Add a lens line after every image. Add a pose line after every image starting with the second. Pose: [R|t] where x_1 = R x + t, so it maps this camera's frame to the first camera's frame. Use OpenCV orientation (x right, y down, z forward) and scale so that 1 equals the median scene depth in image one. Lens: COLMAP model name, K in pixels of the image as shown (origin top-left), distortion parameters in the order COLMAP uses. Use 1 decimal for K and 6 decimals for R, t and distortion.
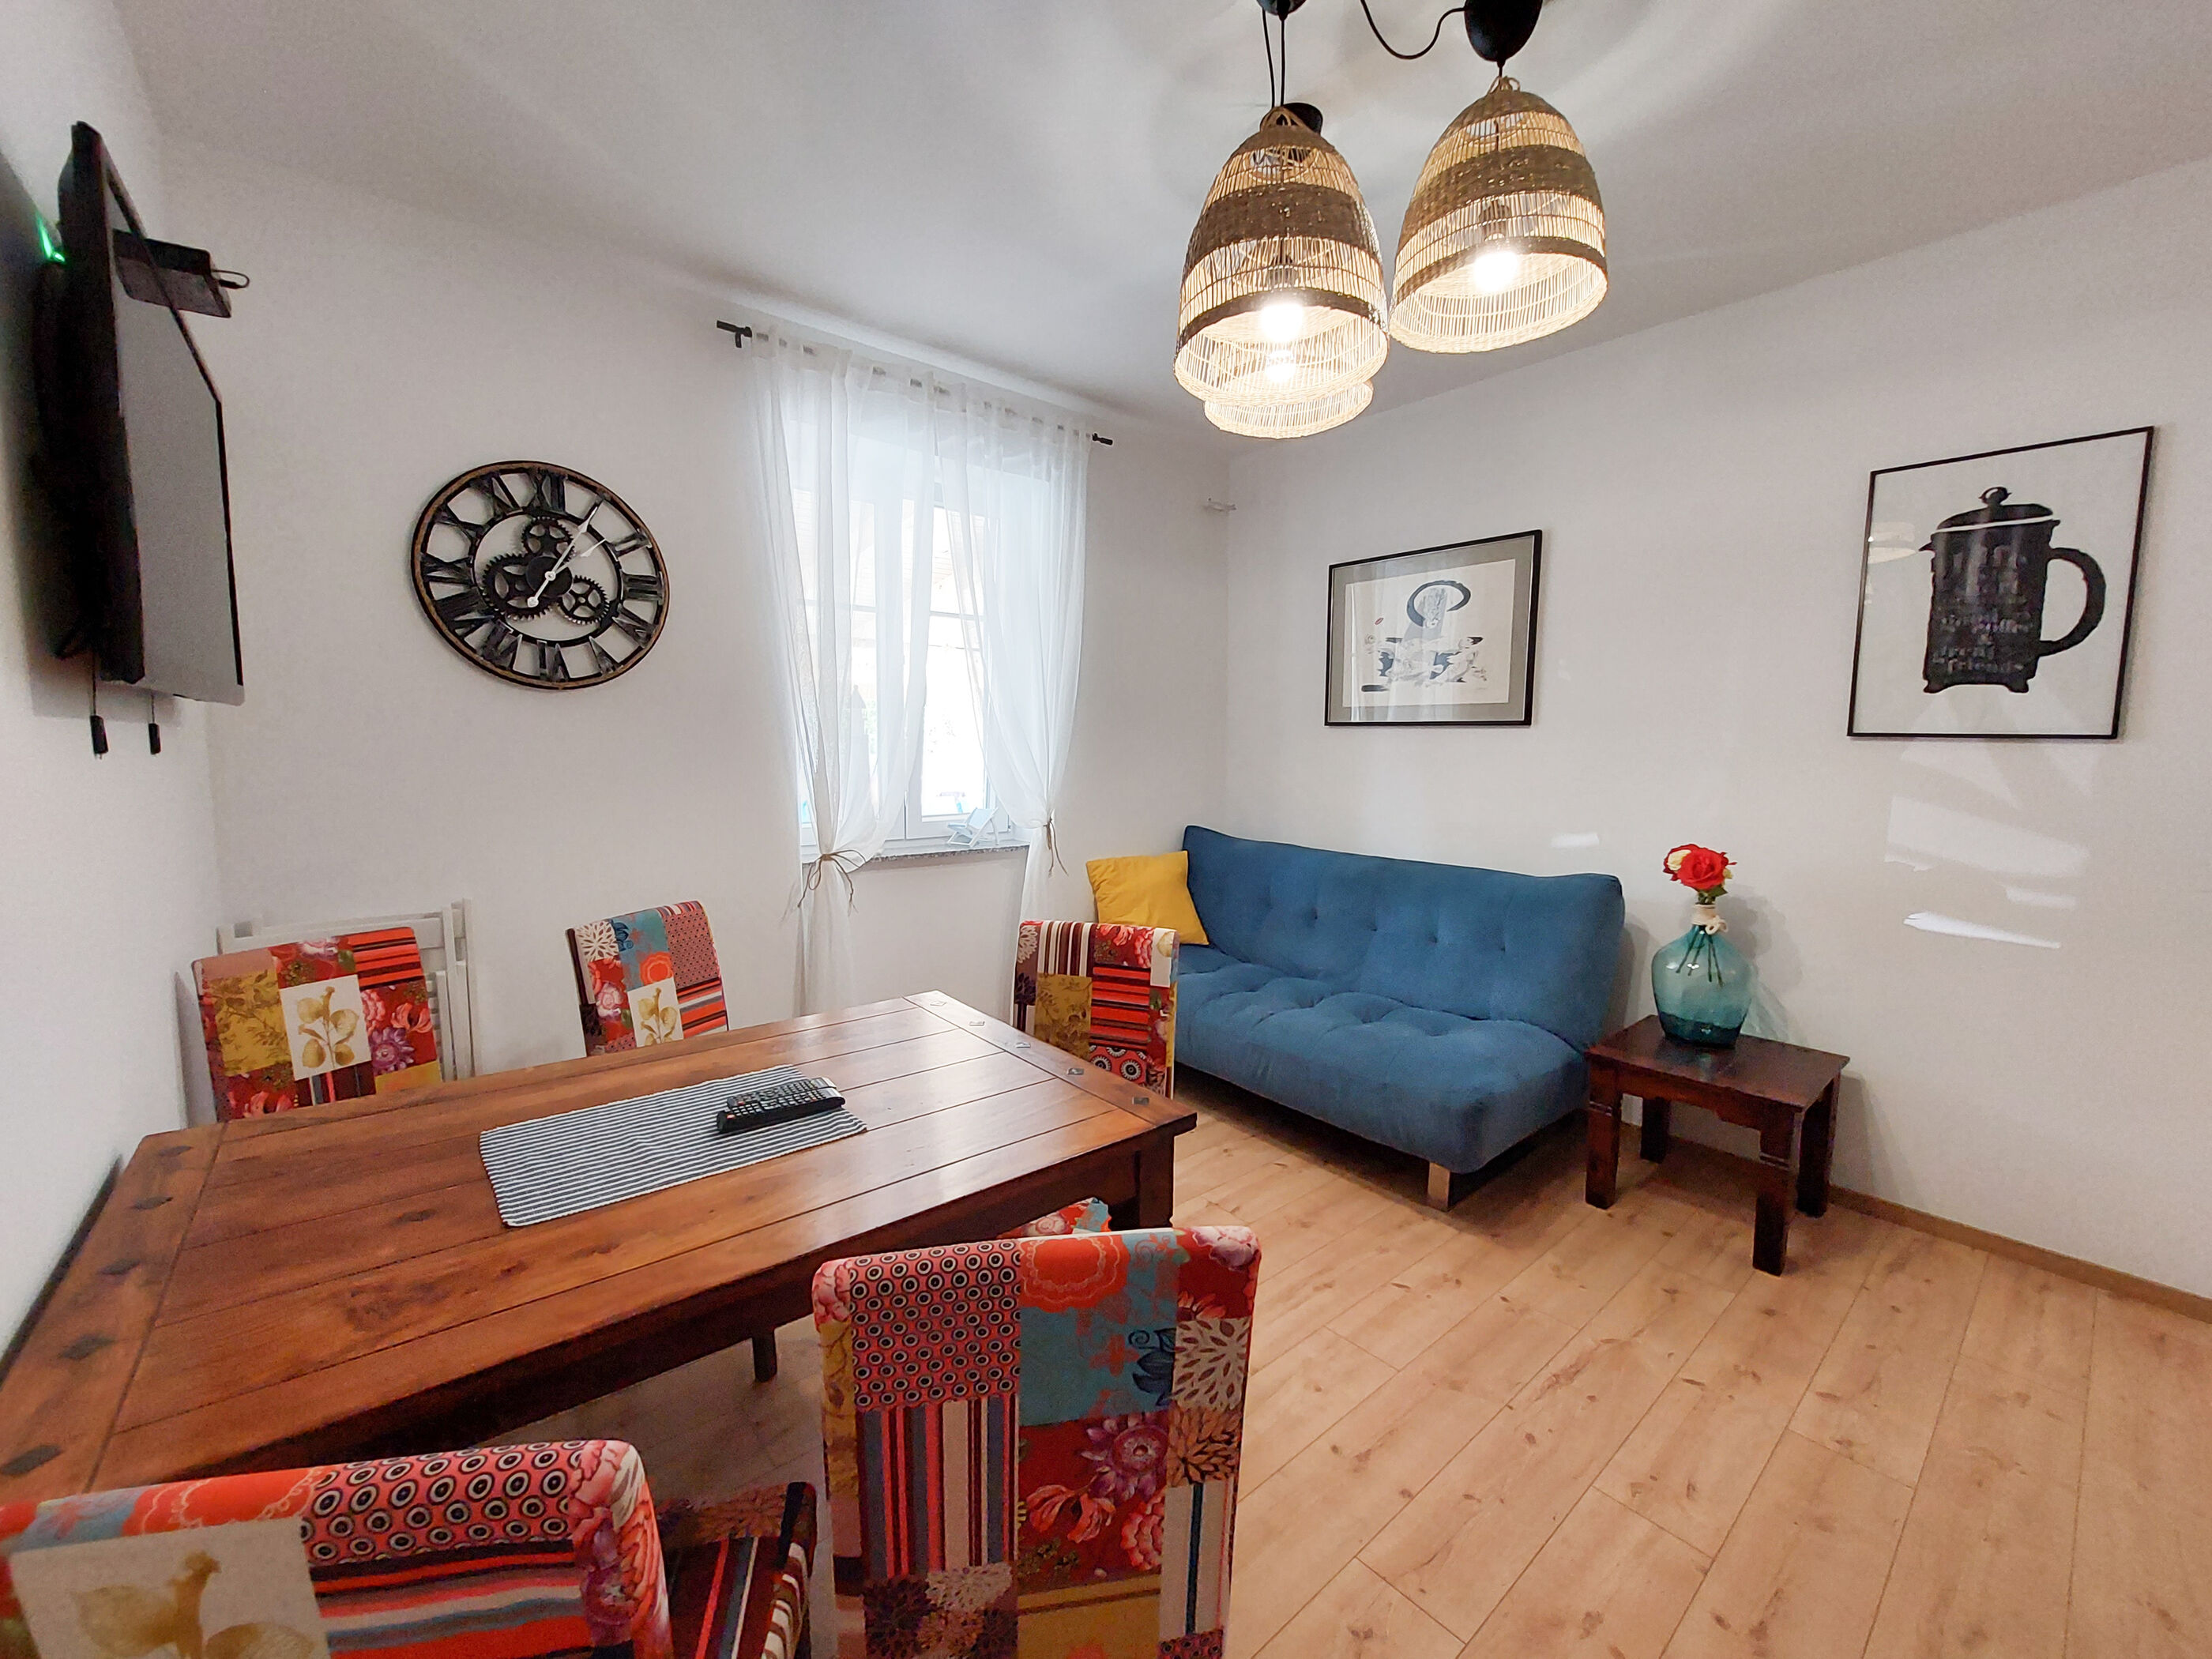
lens RADIAL K [[882.4, 0, 1121.7], [0, 882.4, 829.7], [0, 0, 1]] dist [-0.017020, -0.000038]
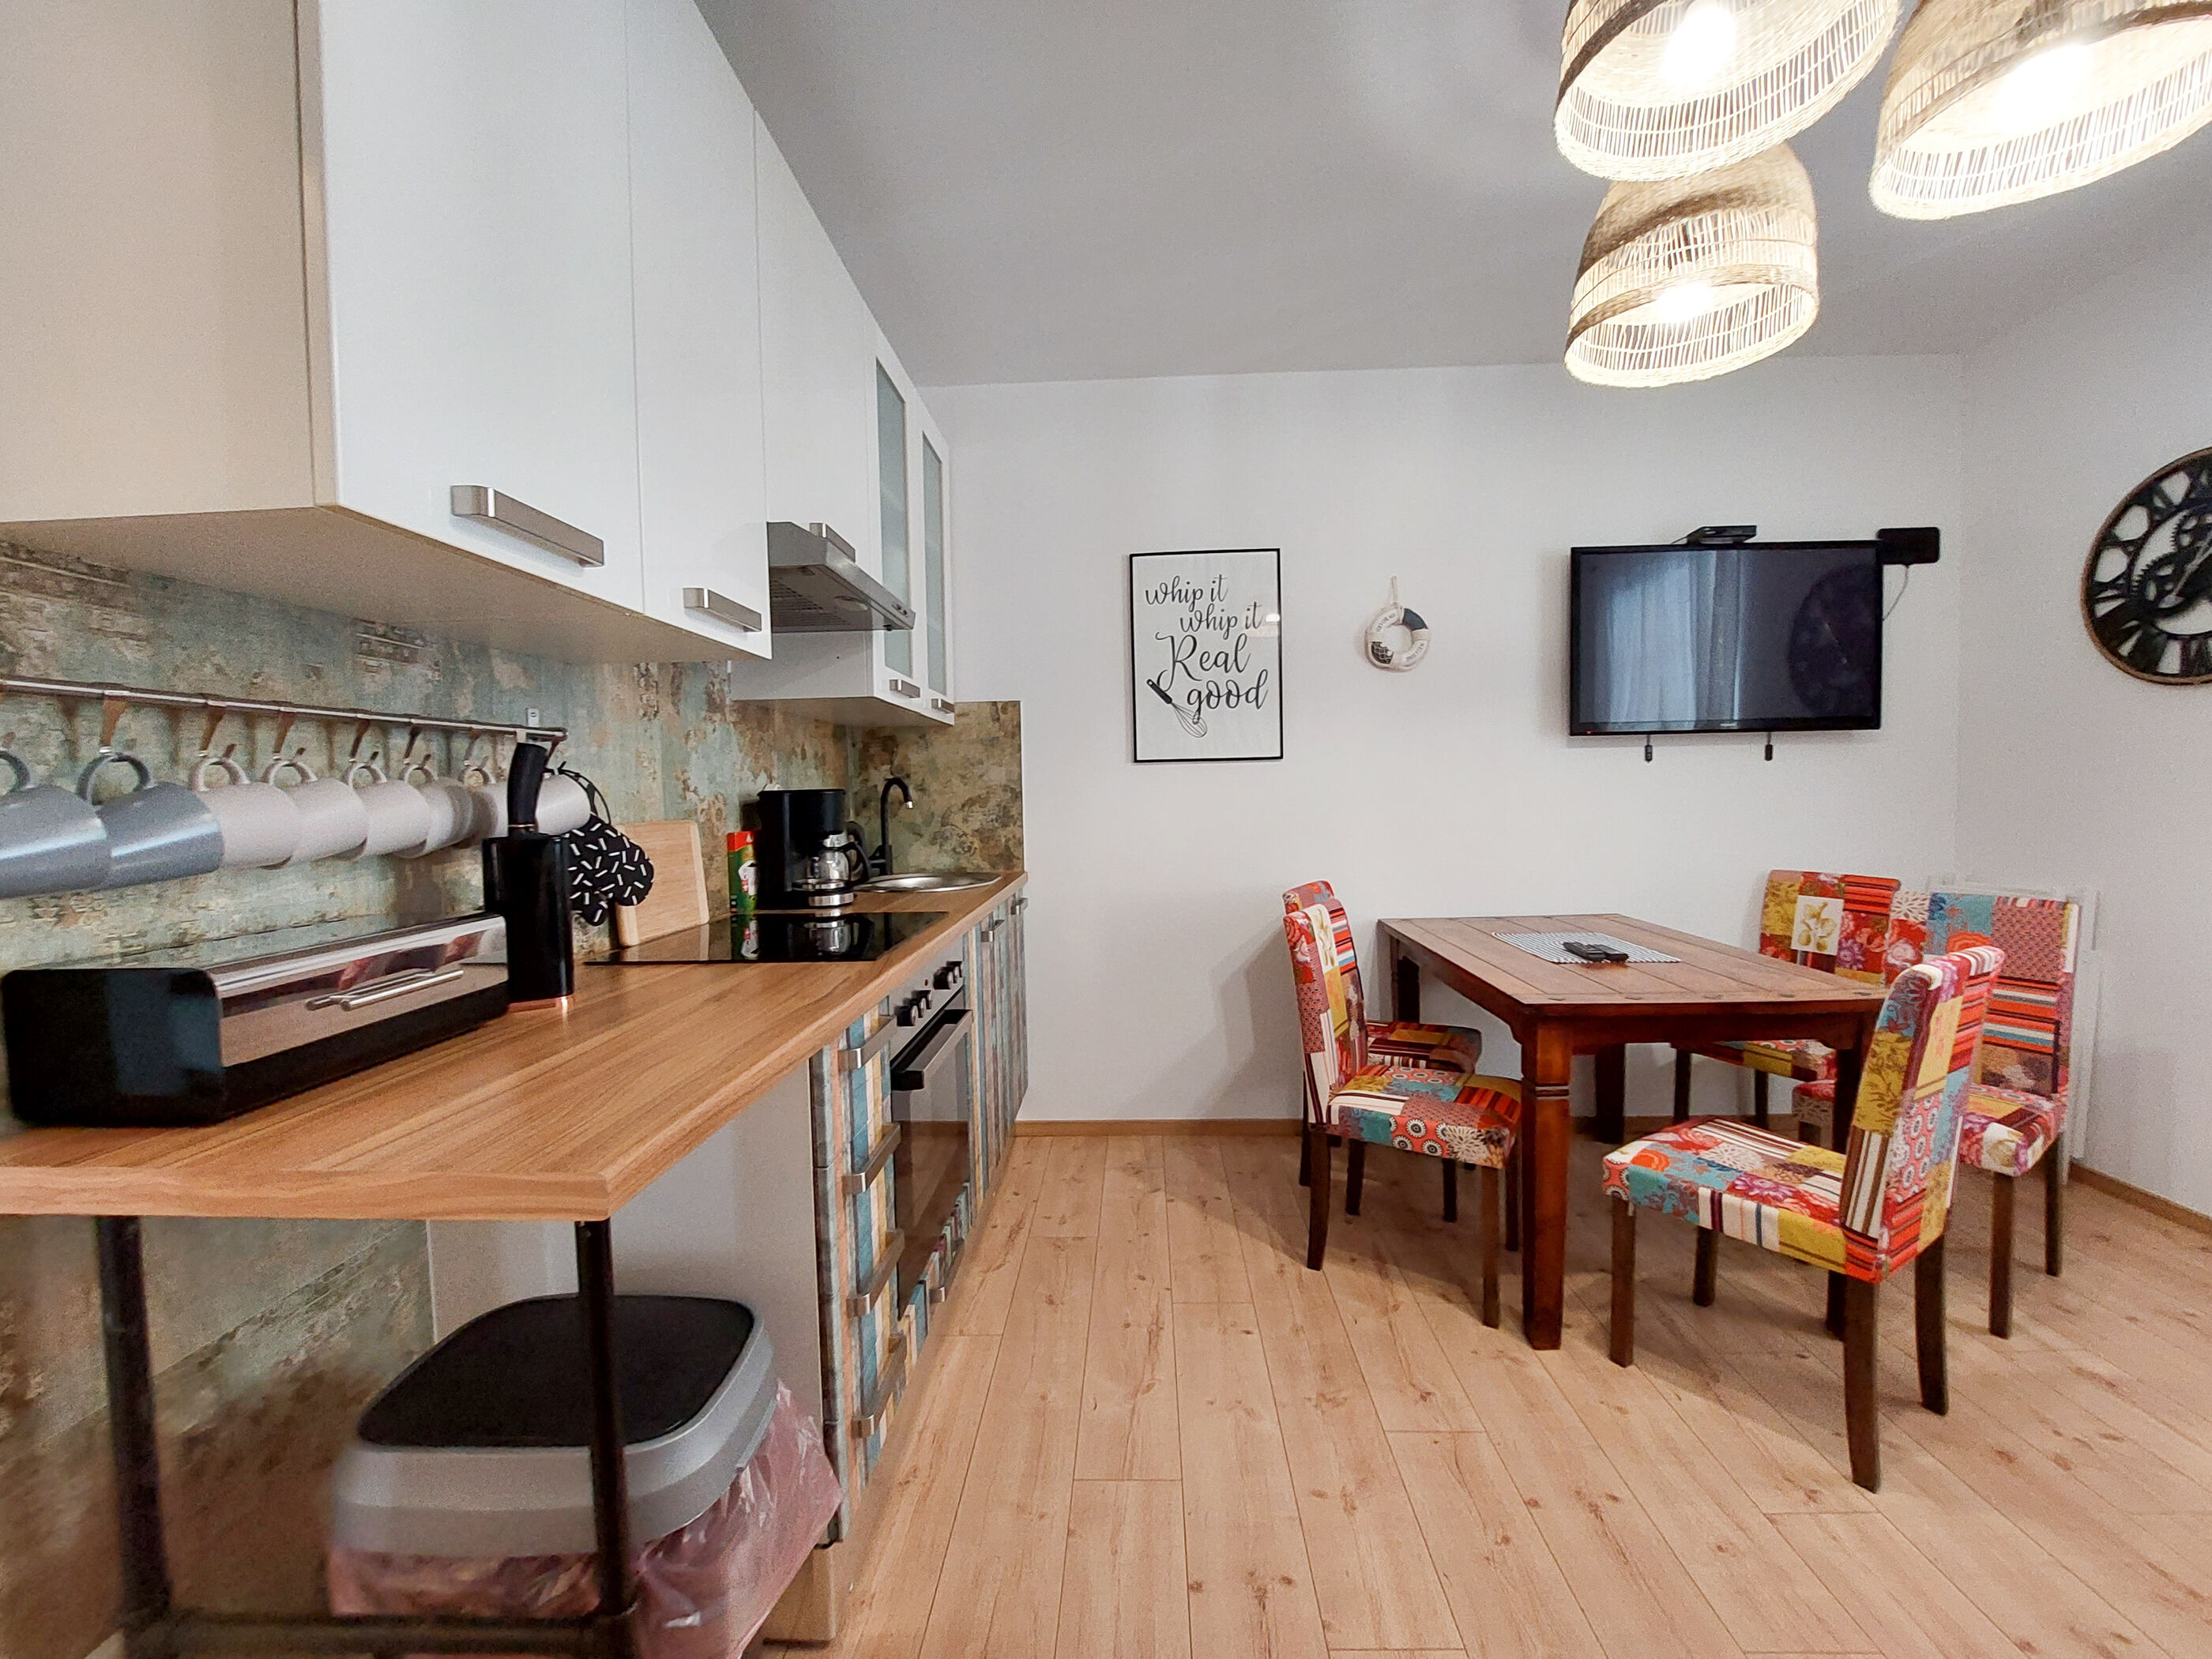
lens RADIAL K [[890.3, 0, 1104.9], [0, 890.3, 831.6], [0, 0, 1]] dist [-0.016335, -0.000593]
pose [[-0.682098, 0.037411, -0.730303, 0.880711], [-0.060715, 0.992345, 0.107543, -0.032724], [0.728736, 0.117695, -0.674605, 0.820313]]
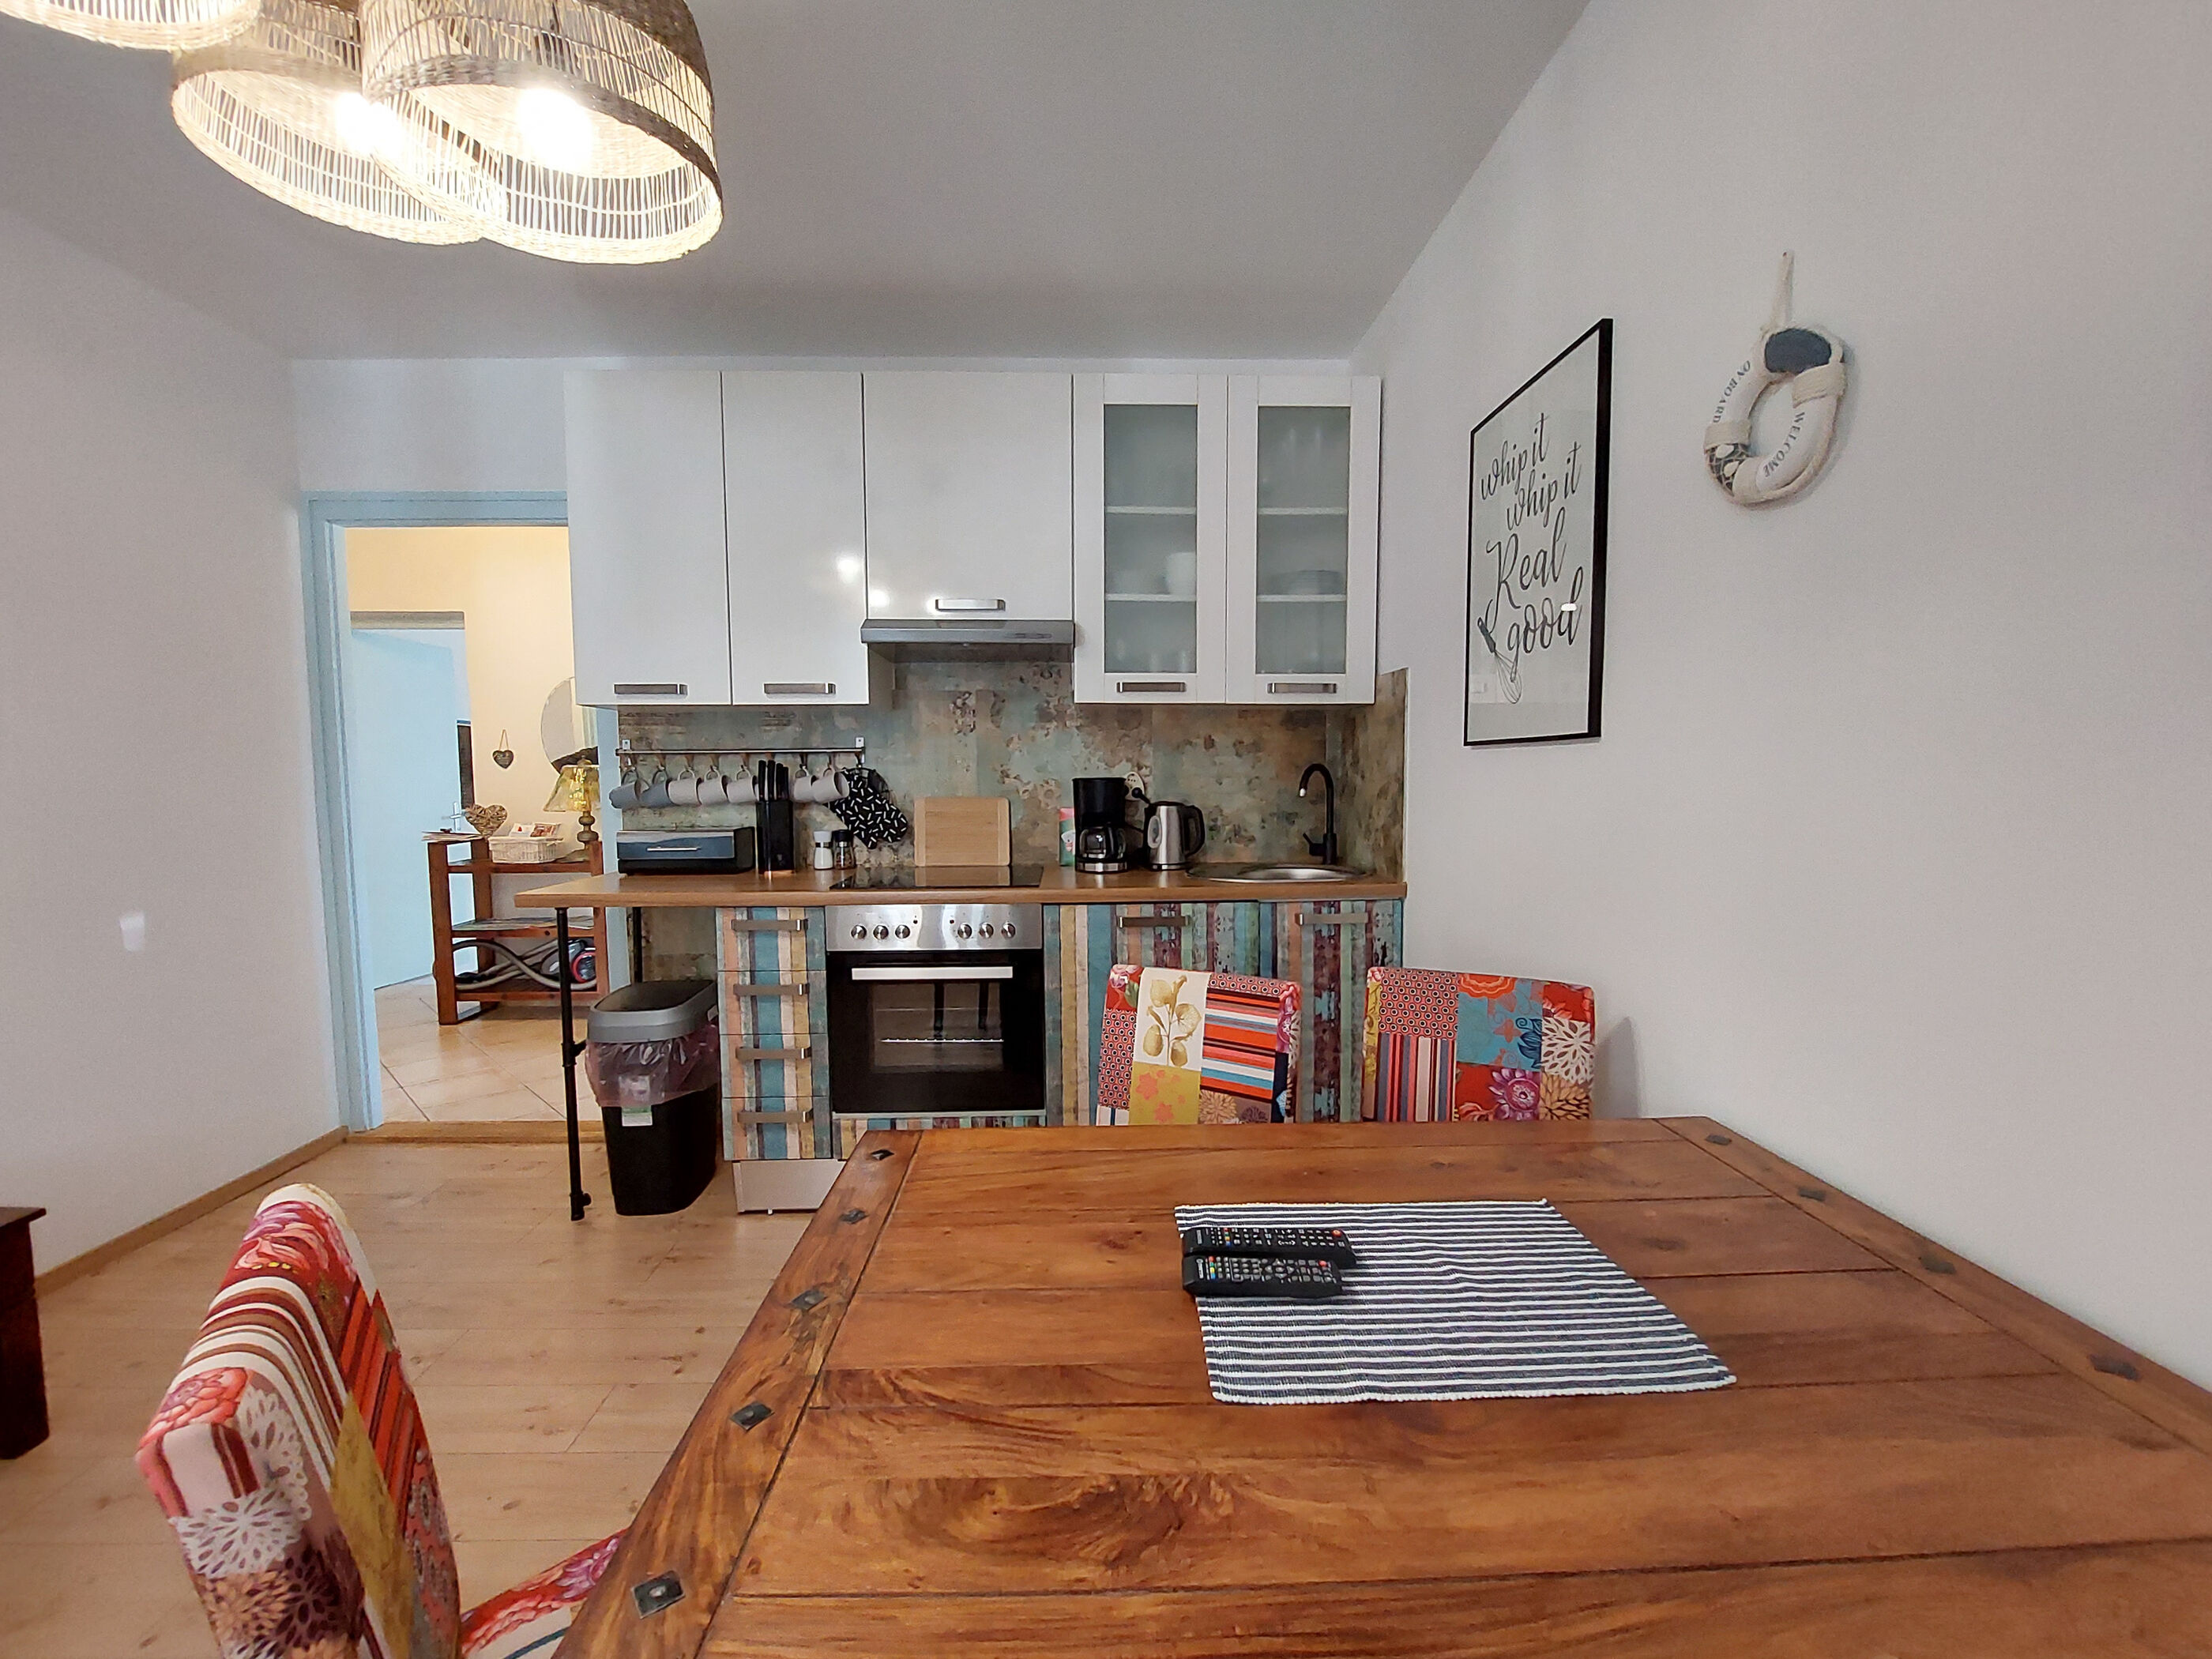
lens RADIAL K [[890.3, 0, 1104.9], [0, 890.3, 831.6], [0, 0, 1]] dist [-0.016335, -0.000593]
pose [[-0.778732, -0.050260, 0.625340, -0.414550], [0.063572, 0.985333, 0.158359, -0.074641], [-0.624127, 0.163074, -0.764116, 0.866175]]
